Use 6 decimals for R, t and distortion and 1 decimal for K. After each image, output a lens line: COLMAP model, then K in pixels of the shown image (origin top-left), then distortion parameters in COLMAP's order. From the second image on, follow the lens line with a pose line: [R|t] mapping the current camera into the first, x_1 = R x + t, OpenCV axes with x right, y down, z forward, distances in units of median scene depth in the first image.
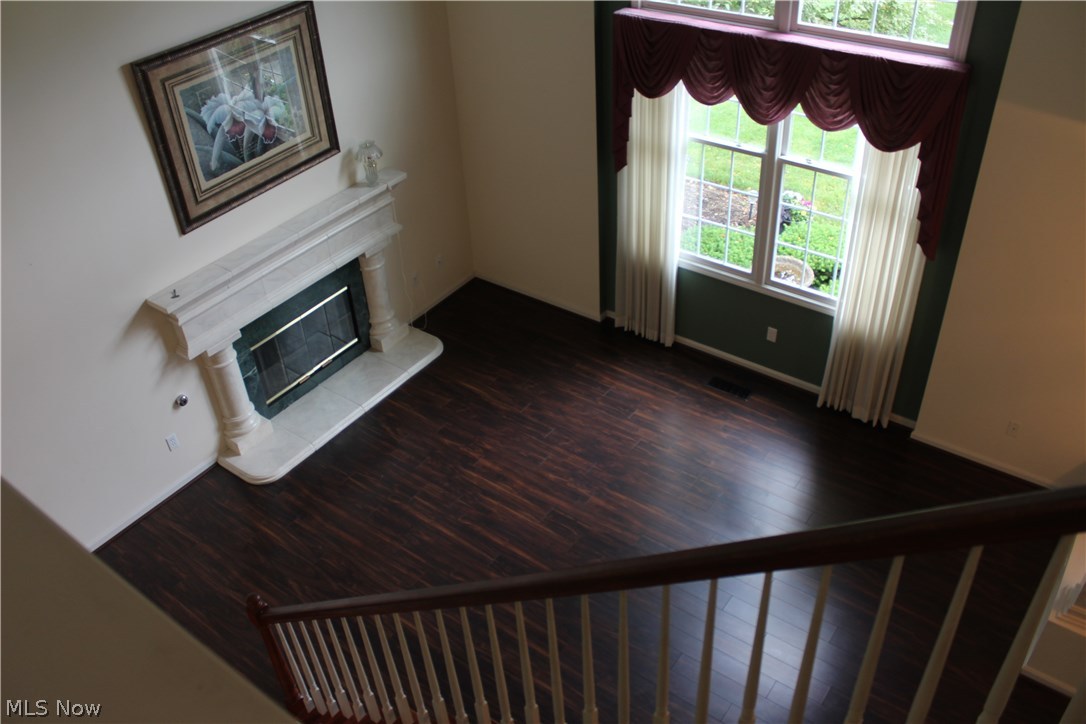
lens RADIAL K [[908.1, 0, 542.4], [0, 908.1, 361.7], [0, 0, 1]] dist [-0.167230, 0.139738]
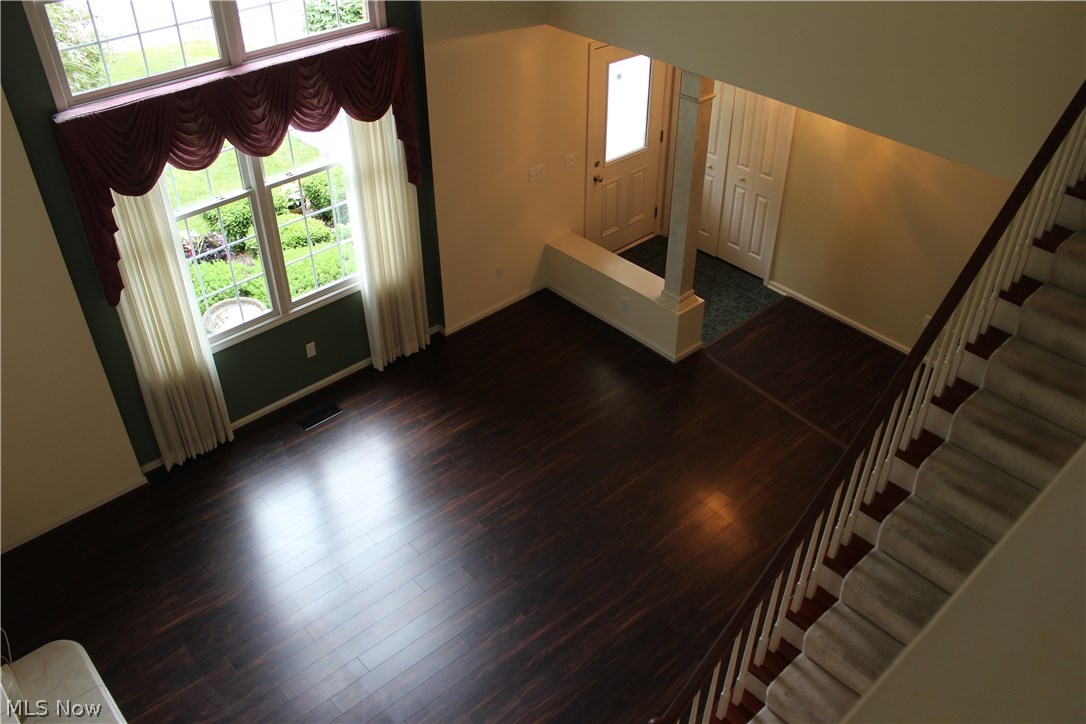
lens RADIAL K [[908.1, 0, 546.2], [0, 908.1, 369.9], [0, 0, 1]] dist [-0.167230, 0.139738]
pose [[0.189249, -0.546169, 0.816017, -0.570660], [0.583559, 0.730914, 0.353870, -0.231156], [-0.789711, 0.409224, 0.457047, 0.349061]]
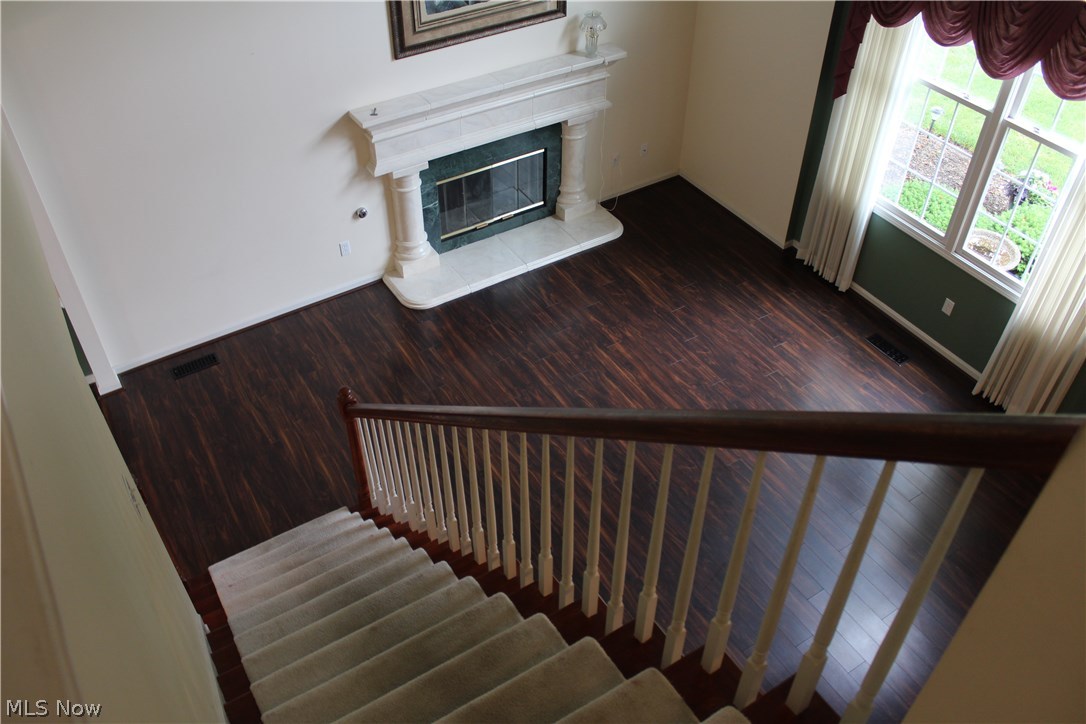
lens RADIAL K [[908.1, 0, 531.6], [0, 908.1, 362.2], [0, 0, 1]] dist [-0.167230, 0.139738]
pose [[0.927363, 0.286853, -0.240234, 0.093857], [-0.260483, 0.955874, 0.135840, 0.014447], [0.268600, -0.063397, 0.961163, -0.006262]]
